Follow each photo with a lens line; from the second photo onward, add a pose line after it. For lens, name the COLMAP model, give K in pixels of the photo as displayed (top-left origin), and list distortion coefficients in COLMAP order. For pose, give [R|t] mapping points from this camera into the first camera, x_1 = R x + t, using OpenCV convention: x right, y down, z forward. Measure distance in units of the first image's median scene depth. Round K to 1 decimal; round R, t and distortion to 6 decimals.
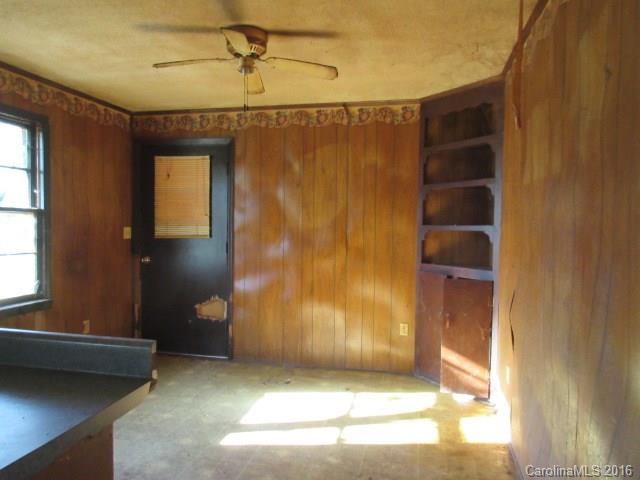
lens RADIAL K [[472.7, 0, 320.0], [0, 472.7, 240.0], [0, 0, 1]] dist [-0.008337, -0.003872]
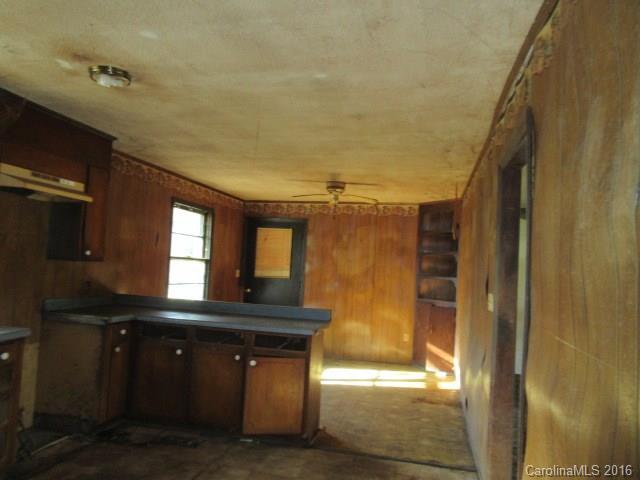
lens RADIAL K [[472.7, 0, 320.0], [0, 472.7, 240.0], [0, 0, 1]] dist [-0.008337, -0.003872]
pose [[0.999238, 0.037542, -0.010667, -0.125737], [-0.038366, 0.995025, -0.091947, 0.010398], [0.007162, 0.092287, 0.995707, -0.708154]]
